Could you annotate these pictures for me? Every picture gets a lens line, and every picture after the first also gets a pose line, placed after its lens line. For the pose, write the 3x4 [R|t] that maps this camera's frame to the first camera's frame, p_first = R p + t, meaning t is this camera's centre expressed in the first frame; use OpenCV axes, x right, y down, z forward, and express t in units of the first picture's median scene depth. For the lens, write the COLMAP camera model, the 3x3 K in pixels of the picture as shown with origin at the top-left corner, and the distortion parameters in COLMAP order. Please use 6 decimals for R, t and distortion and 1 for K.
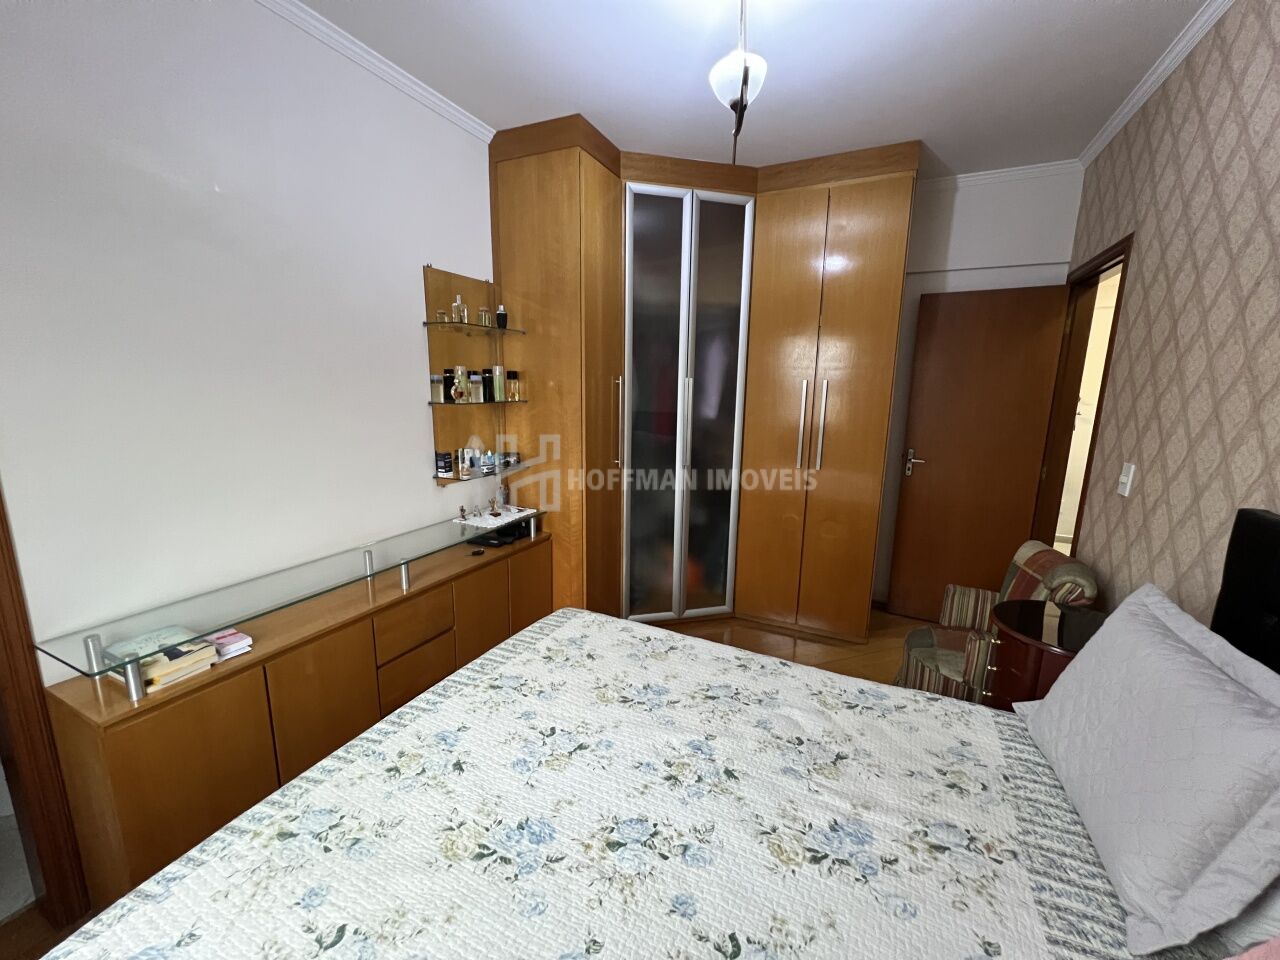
lens RADIAL K [[512.8, 0, 634.6], [0, 512.8, 484.4], [0, 0, 1]] dist [-0.002150, 0.000392]
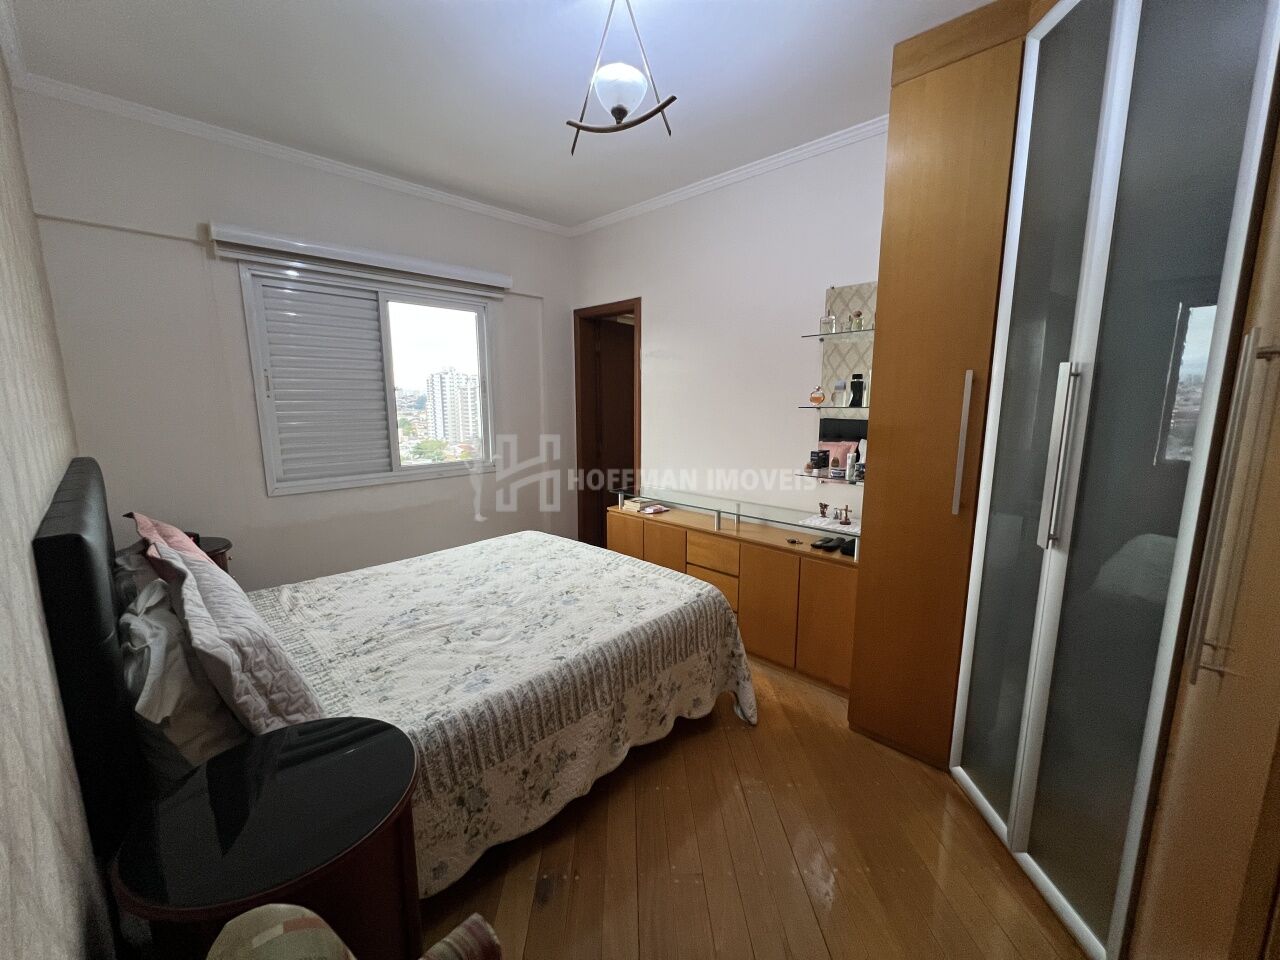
lens RADIAL K [[512.8, 0, 635.5], [0, 512.8, 478.9], [0, 0, 1]] dist [-0.002150, 0.000392]
pose [[-0.317587, 0.132879, -0.938873, 1.377970], [-0.183669, 0.962761, 0.198388, -0.255266], [0.930271, 0.235447, -0.281354, 1.622904]]
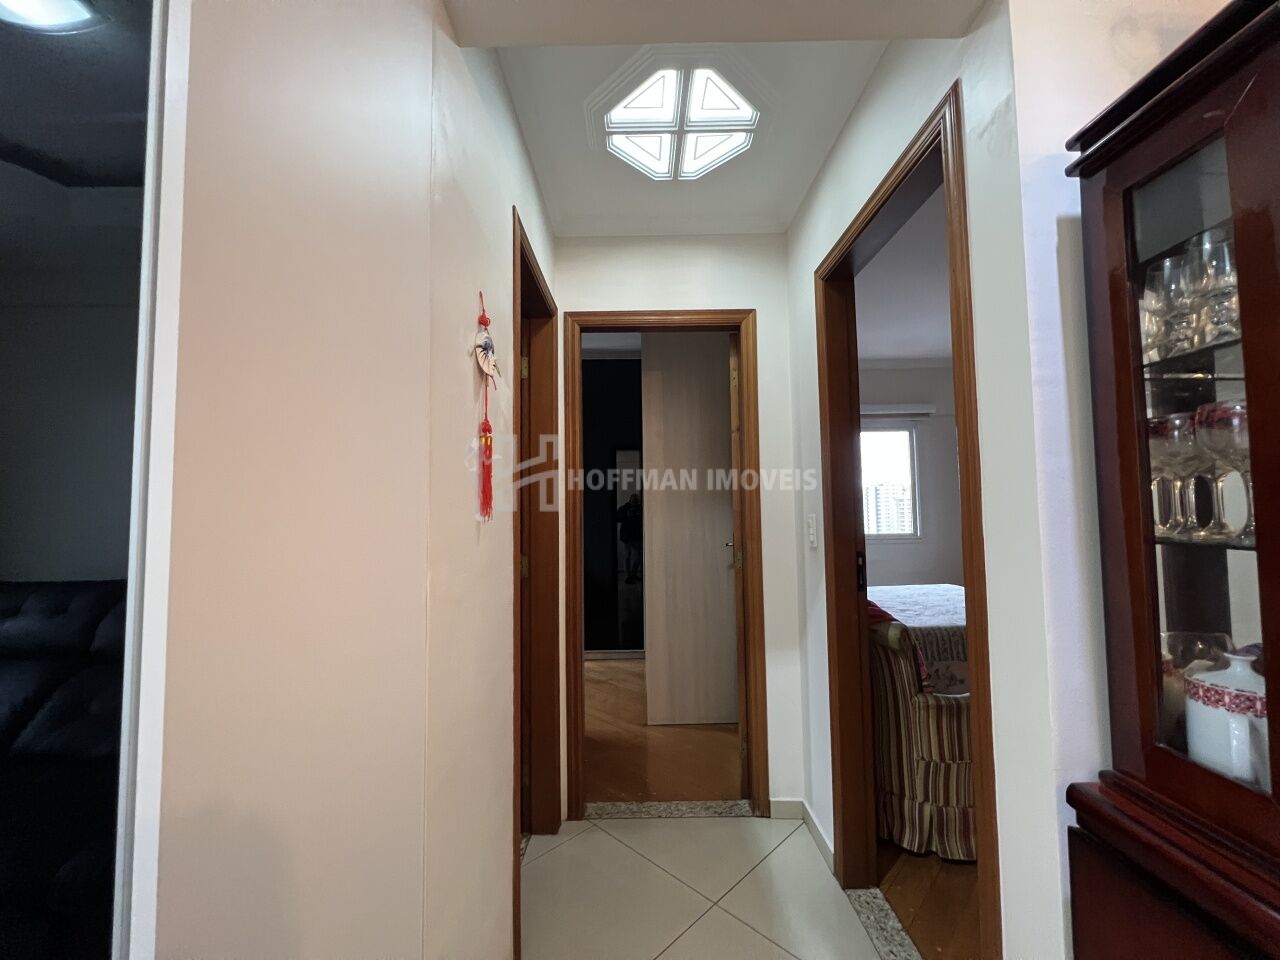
lens RADIAL K [[512.8, 0, 639.3], [0, 512.8, 484.3], [0, 0, 1]] dist [-0.002150, 0.000392]
pose [[-0.895713, -0.034807, -0.443268, 2.464419], [-0.088417, 0.990965, 0.100852, -0.238479], [0.435753, 0.129527, -0.890698, 2.456596]]
